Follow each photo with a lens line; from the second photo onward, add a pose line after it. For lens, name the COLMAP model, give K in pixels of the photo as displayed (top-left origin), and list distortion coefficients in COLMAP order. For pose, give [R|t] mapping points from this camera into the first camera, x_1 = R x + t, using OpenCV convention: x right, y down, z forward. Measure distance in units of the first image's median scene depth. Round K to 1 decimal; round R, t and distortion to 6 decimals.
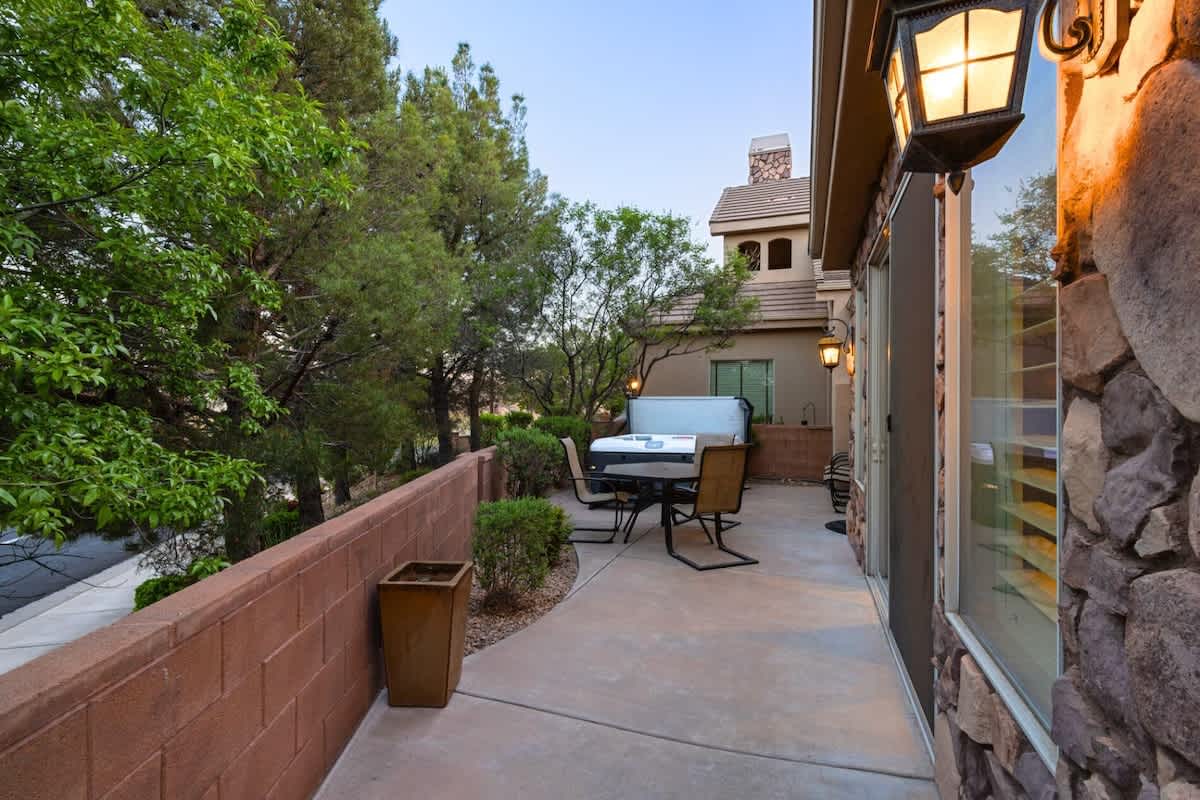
lens RADIAL K [[558.5, 0, 602.4], [0, 558.5, 398.9], [0, 0, 1]] dist [0.004678, -0.000570]
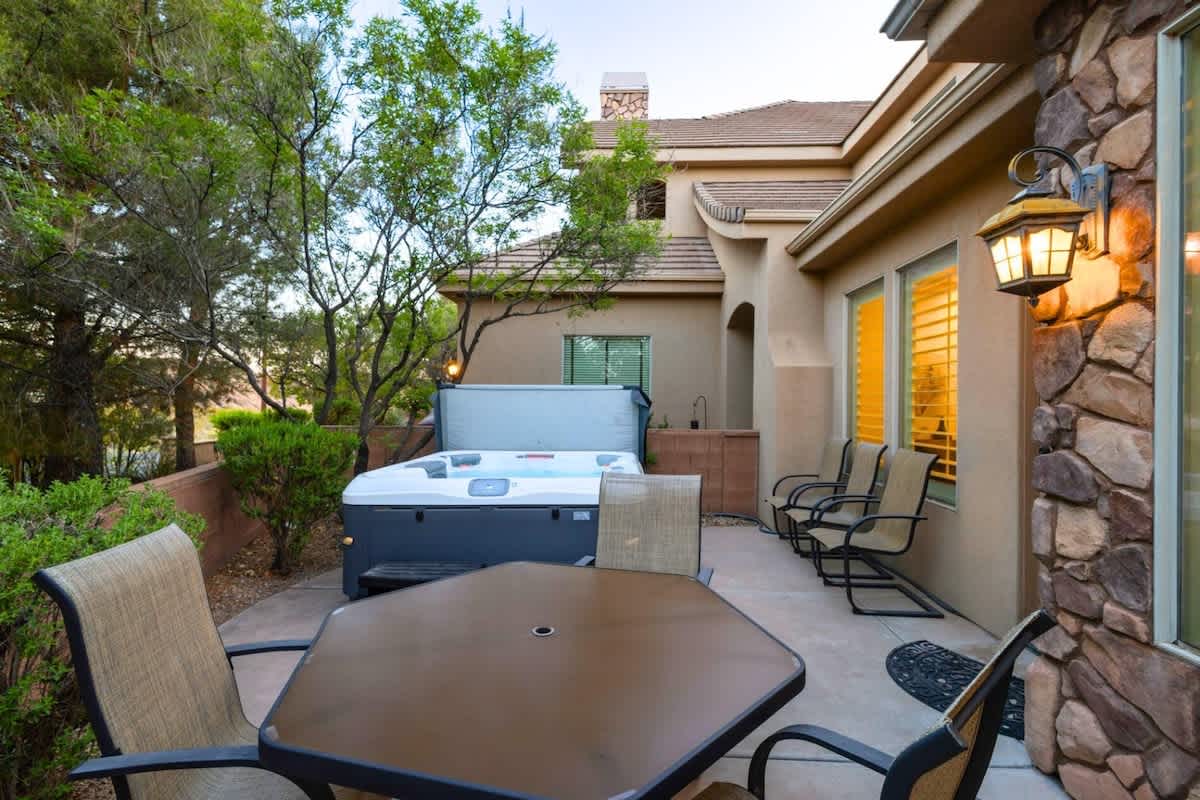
lens RADIAL K [[558.5, 0, 604.5], [0, 558.5, 390.8], [0, 0, 1]] dist [0.004678, -0.000570]
pose [[0.950663, 0.004534, 0.310192, 0.027185], [-0.003804, 0.999988, -0.002960, 0.003255], [-0.310202, 0.001634, 0.950669, 0.359621]]
